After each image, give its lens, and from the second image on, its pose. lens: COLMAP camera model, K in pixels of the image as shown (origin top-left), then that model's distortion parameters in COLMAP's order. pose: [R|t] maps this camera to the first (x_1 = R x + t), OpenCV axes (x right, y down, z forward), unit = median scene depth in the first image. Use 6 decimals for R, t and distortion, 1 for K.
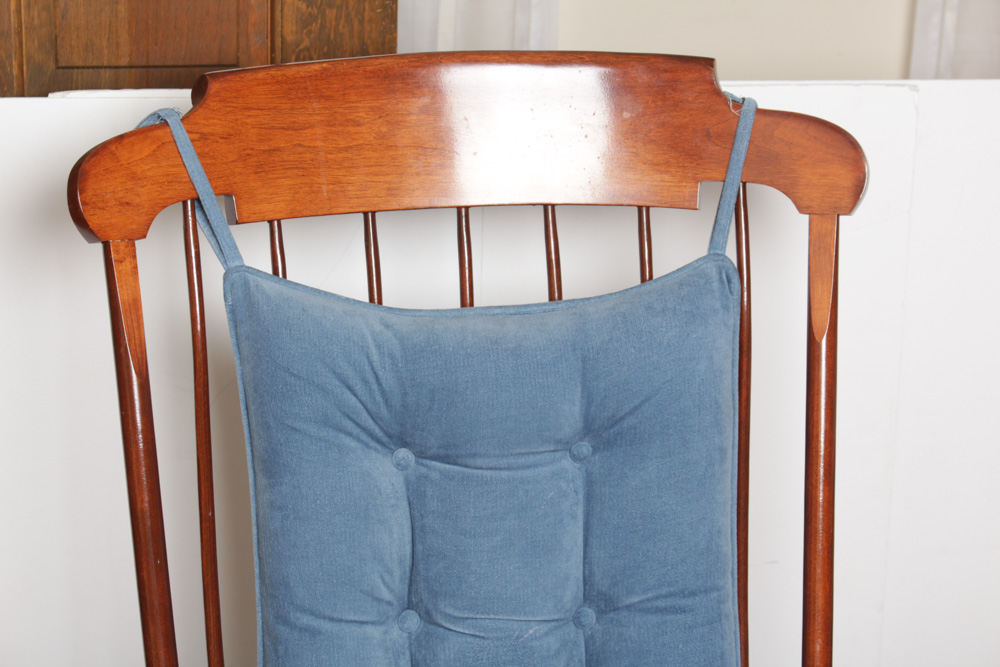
lens RADIAL K [[2534.5, 0, 500.0], [0, 2534.5, 333.5], [0, 0, 1]] dist [0.103470, 0.158748]
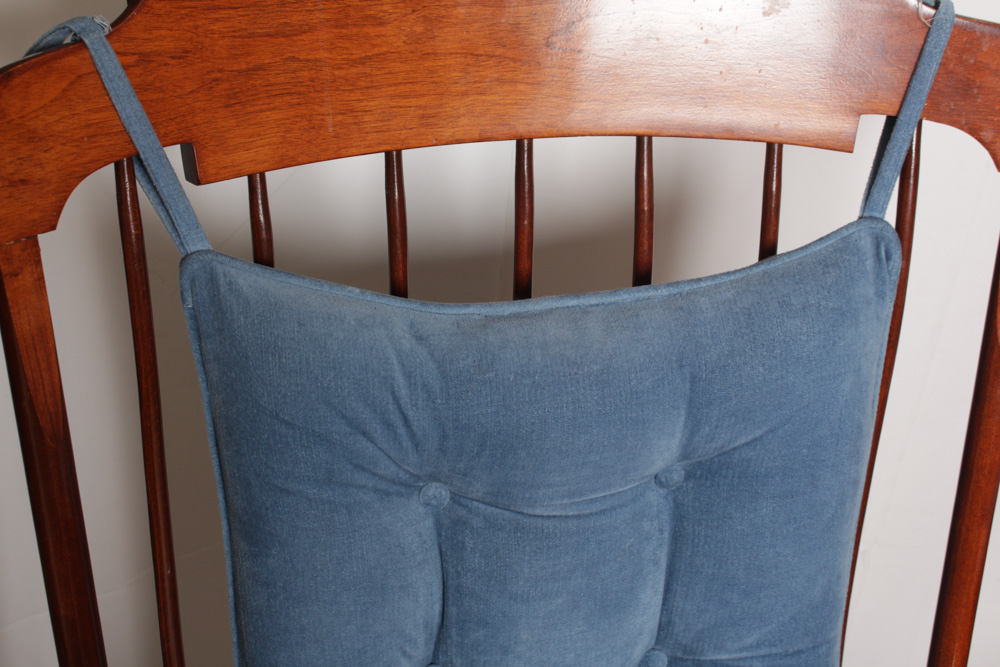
lens RADIAL K [[1531.6, 0, 500.0], [0, 1531.6, 333.5], [0, 0, 1]] dist [-0.049156, 0.075697]
pose [[0.996851, 0.024163, 0.075528, -0.053960], [-0.047330, 0.945490, 0.322193, -0.138545], [-0.063626, -0.324754, 0.943656, 0.600678]]
